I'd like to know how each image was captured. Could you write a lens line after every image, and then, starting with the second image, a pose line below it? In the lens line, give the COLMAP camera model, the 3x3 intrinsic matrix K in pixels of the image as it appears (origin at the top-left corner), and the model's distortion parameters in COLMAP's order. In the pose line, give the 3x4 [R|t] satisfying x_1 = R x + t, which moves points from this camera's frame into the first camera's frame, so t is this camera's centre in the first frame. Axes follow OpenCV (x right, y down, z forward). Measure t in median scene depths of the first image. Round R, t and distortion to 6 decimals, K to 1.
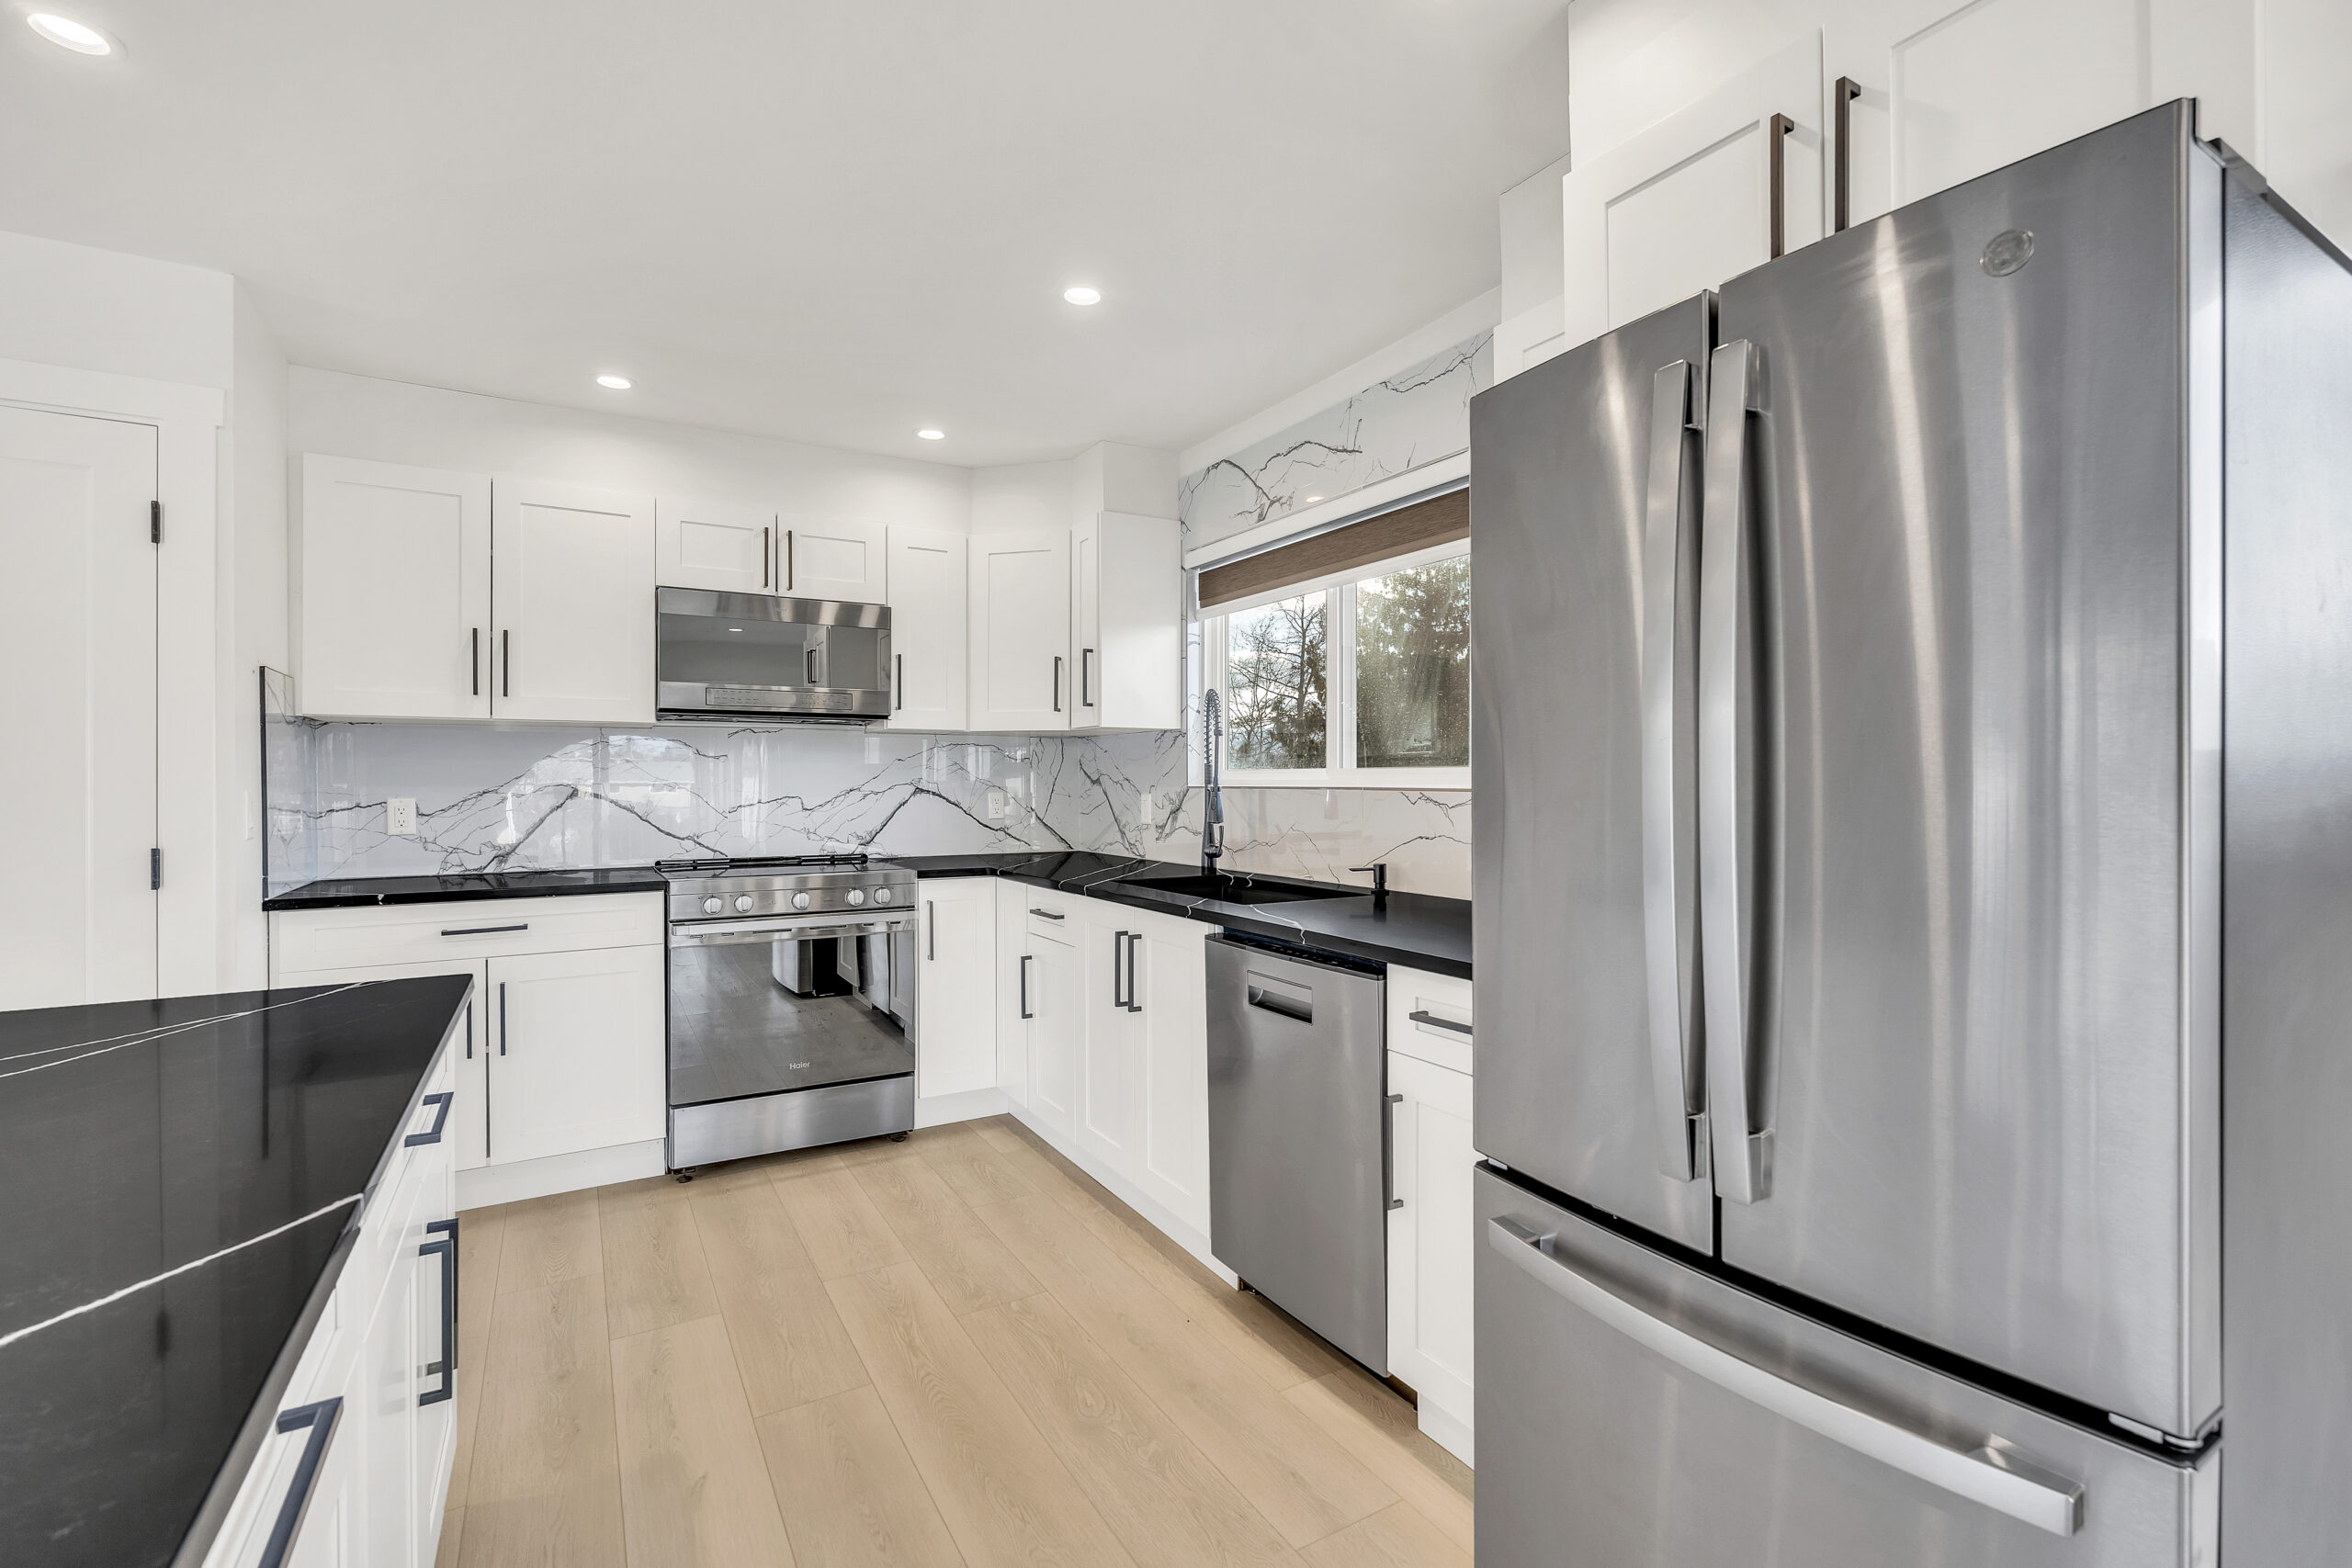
lens RADIAL K [[1027.5, 0, 1176.0], [0, 1027.5, 784.0], [0, 0, 1]] dist [-0.004628, -0.000306]
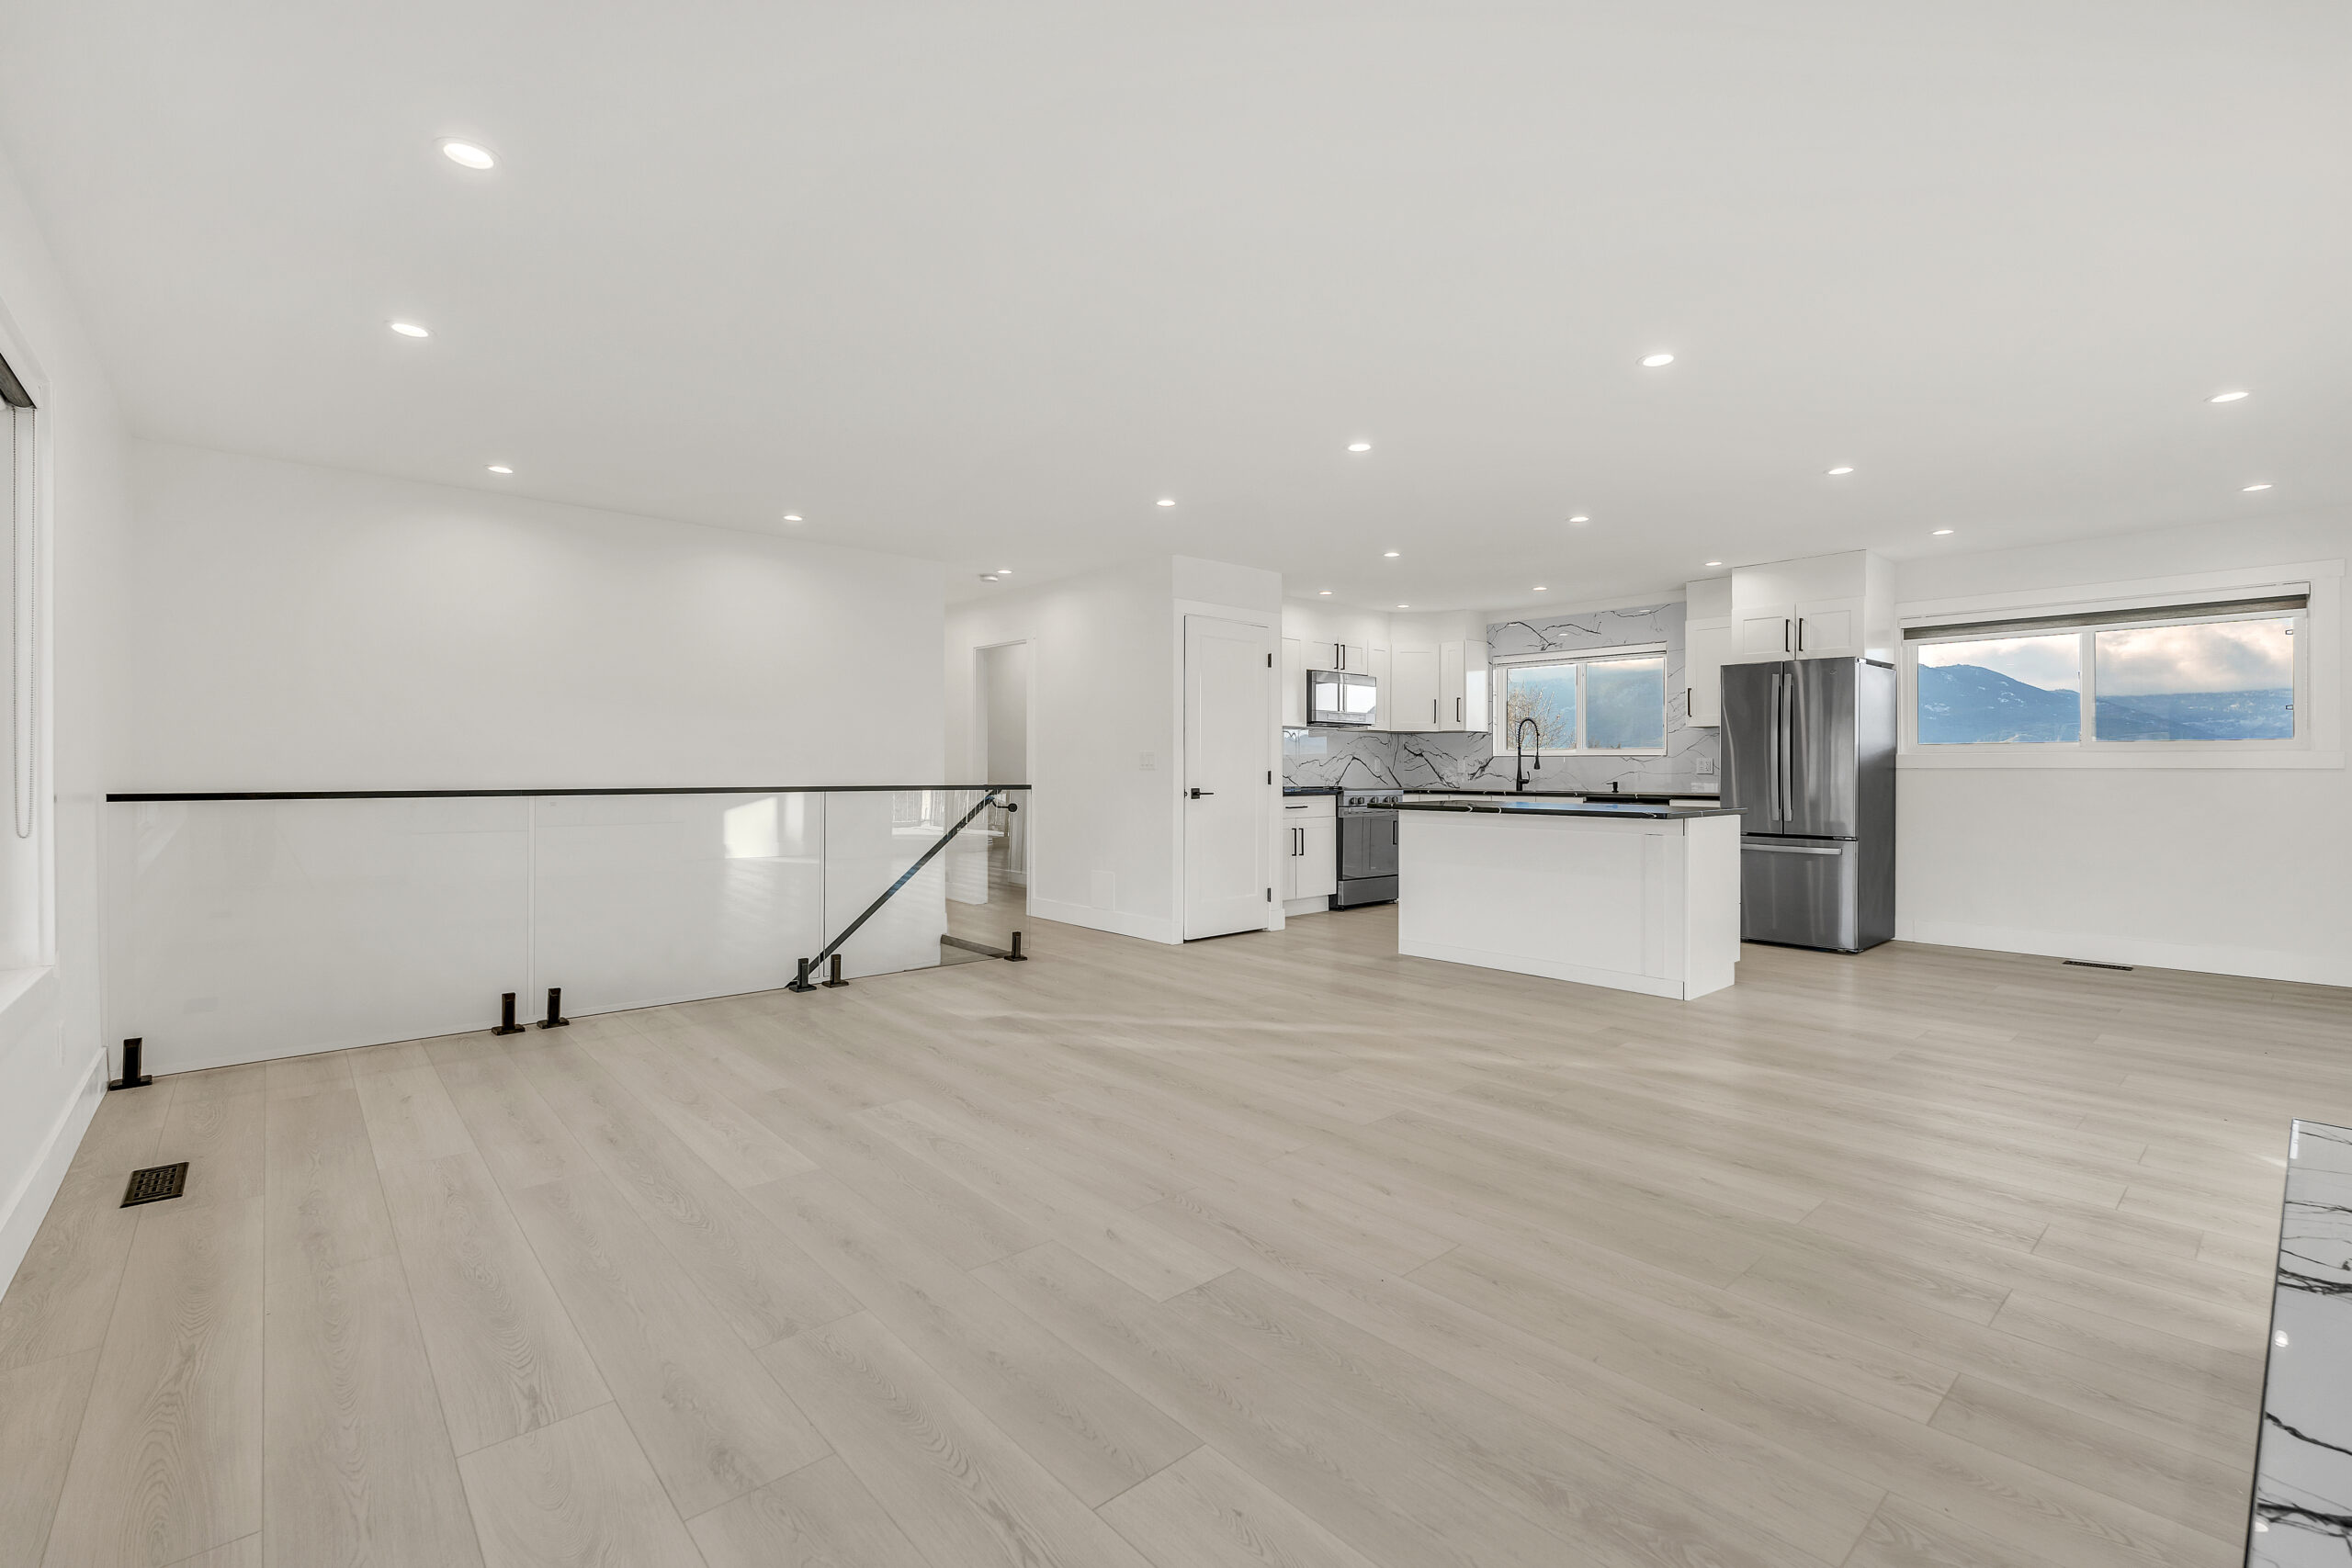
lens RADIAL K [[1027.5, 0, 1176.0], [0, 1027.5, 784.0], [0, 0, 1]] dist [-0.004628, -0.000306]
pose [[0.981992, 0.003498, 0.188891, -1.245462], [-0.005959, 0.999905, 0.012462, 0.044591], [-0.188830, -0.013363, 0.981919, -1.277065]]
